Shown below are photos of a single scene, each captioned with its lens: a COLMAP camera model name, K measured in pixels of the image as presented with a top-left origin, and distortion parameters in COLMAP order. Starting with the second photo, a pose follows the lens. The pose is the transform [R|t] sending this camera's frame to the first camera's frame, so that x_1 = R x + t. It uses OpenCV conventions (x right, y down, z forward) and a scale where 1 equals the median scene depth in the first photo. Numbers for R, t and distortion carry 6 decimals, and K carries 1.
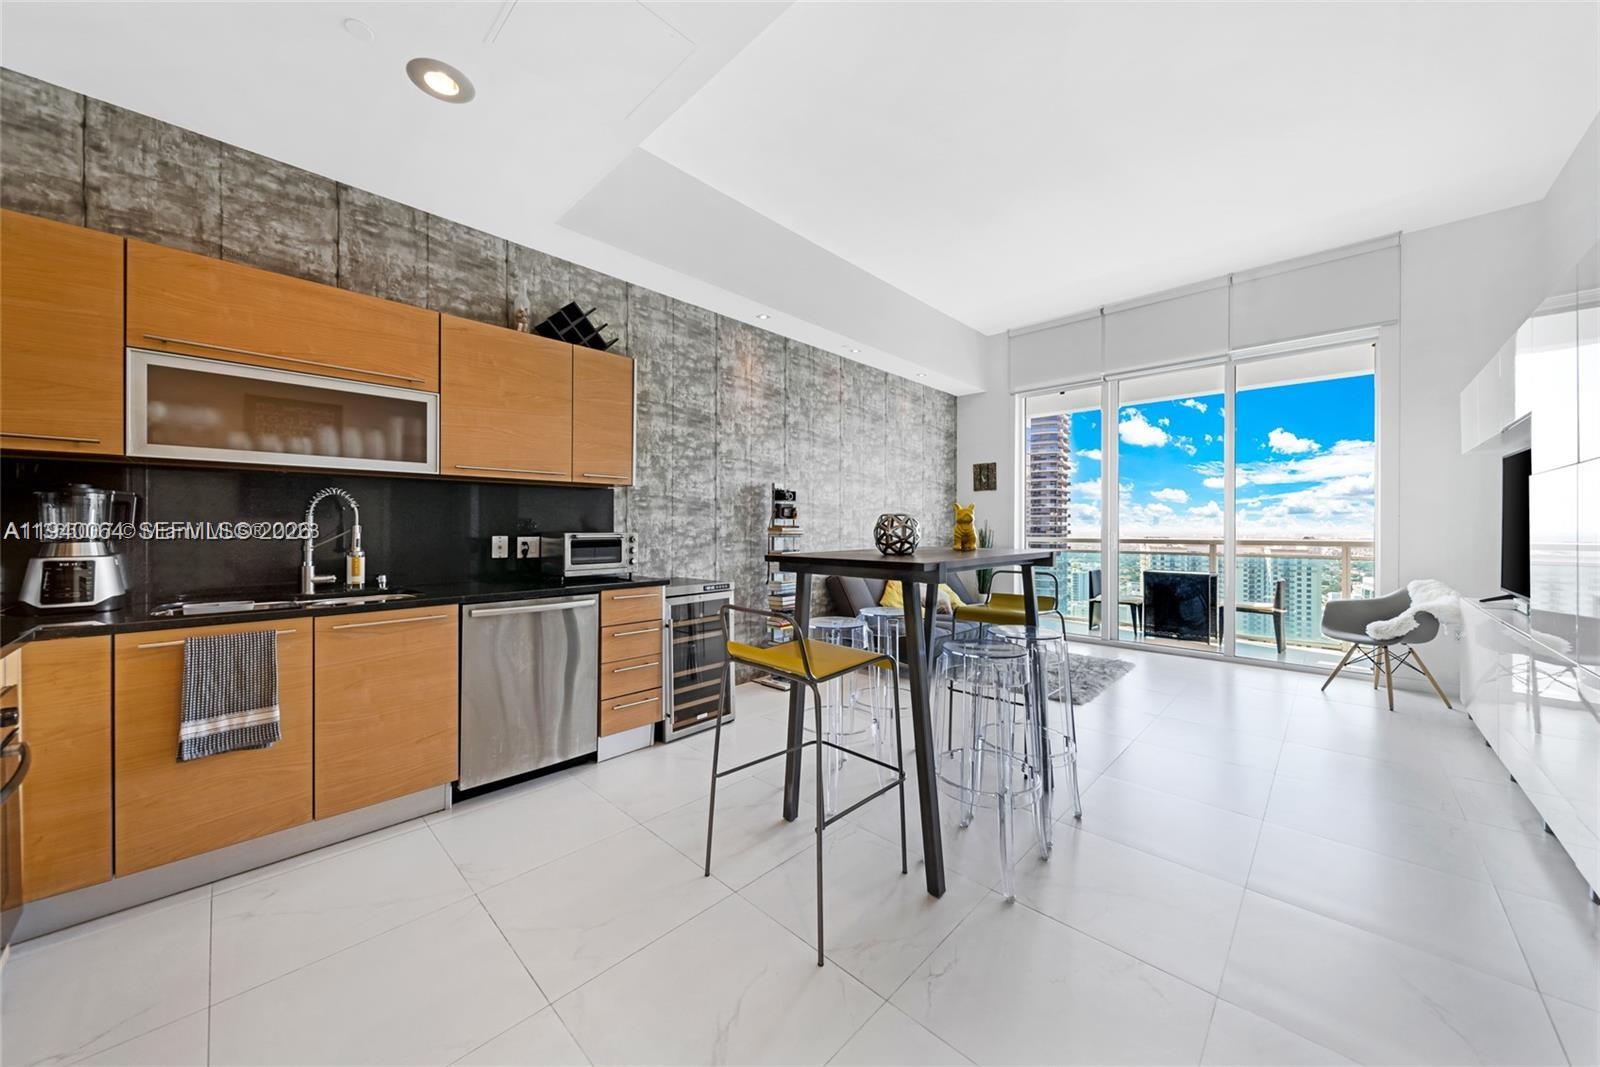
lens RADIAL K [[565.7, 0, 800.6], [0, 565.7, 527.8], [0, 0, 1]] dist [0.003120, -0.002009]
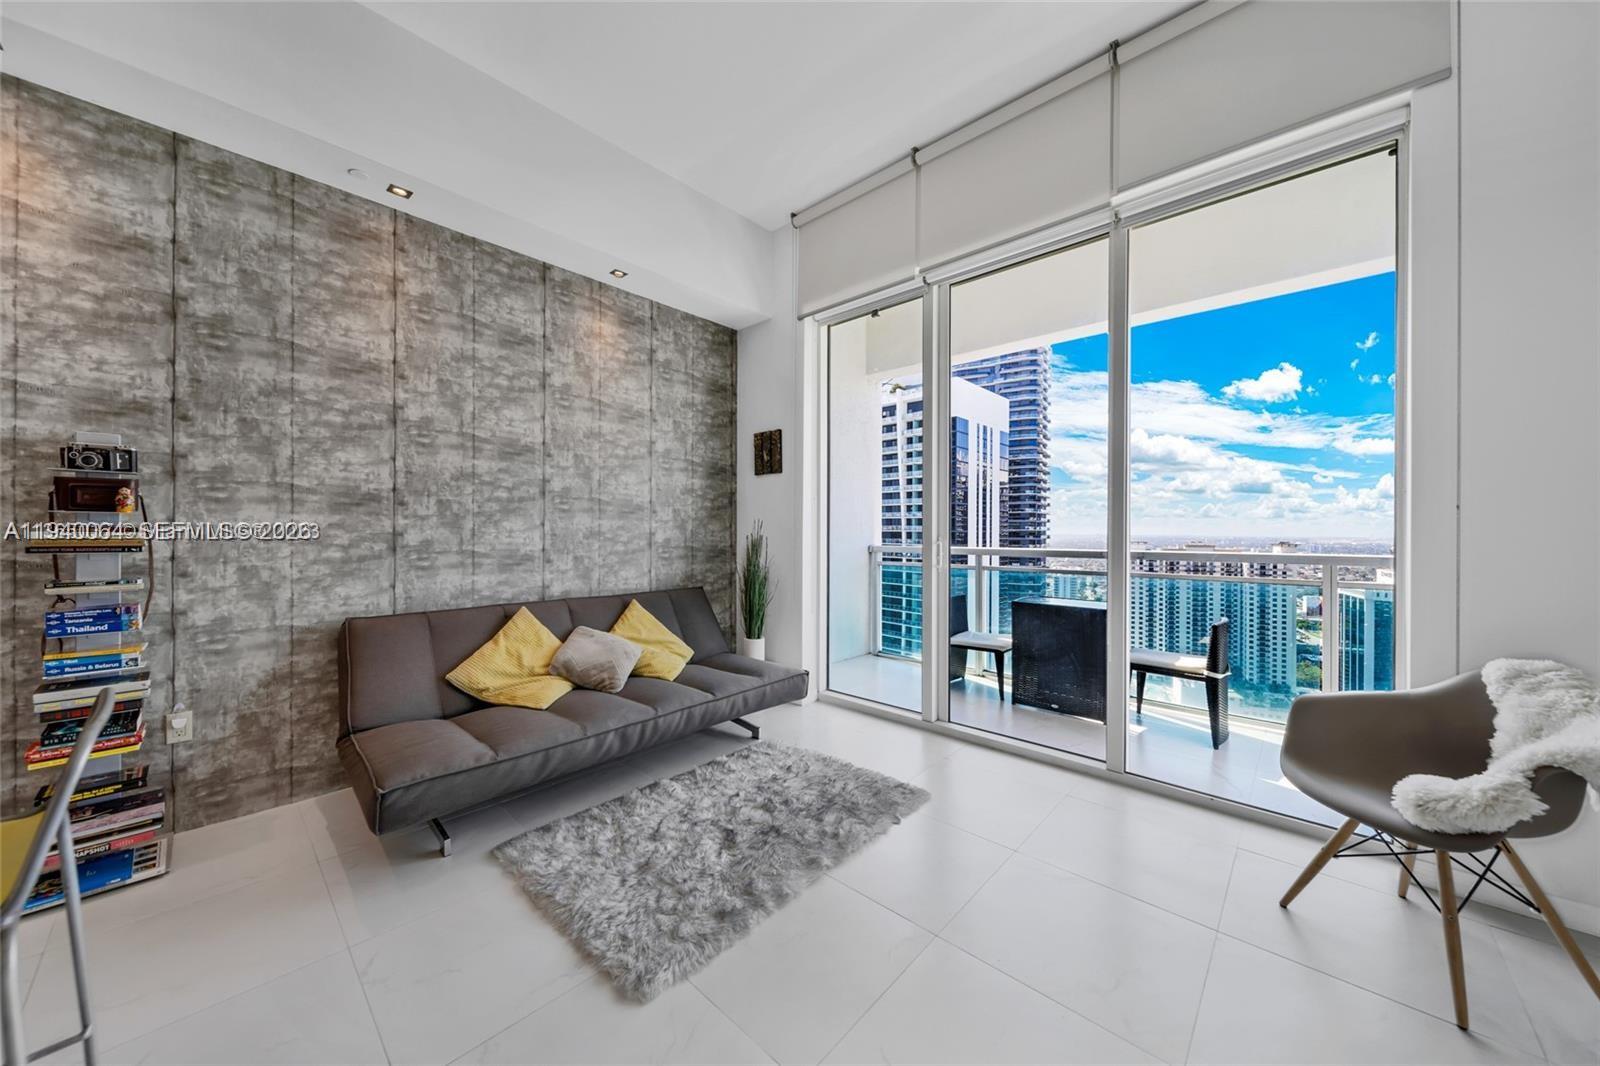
lens RADIAL K [[565.7, 0, 796.4], [0, 565.7, 527.6], [0, 0, 1]] dist [0.003120, -0.002009]
pose [[0.999817, -0.000494, 0.019126, 0.121447], [0.000672, 0.999956, -0.009342, 0.000264], [-0.019121, 0.009353, 0.999773, 0.128069]]
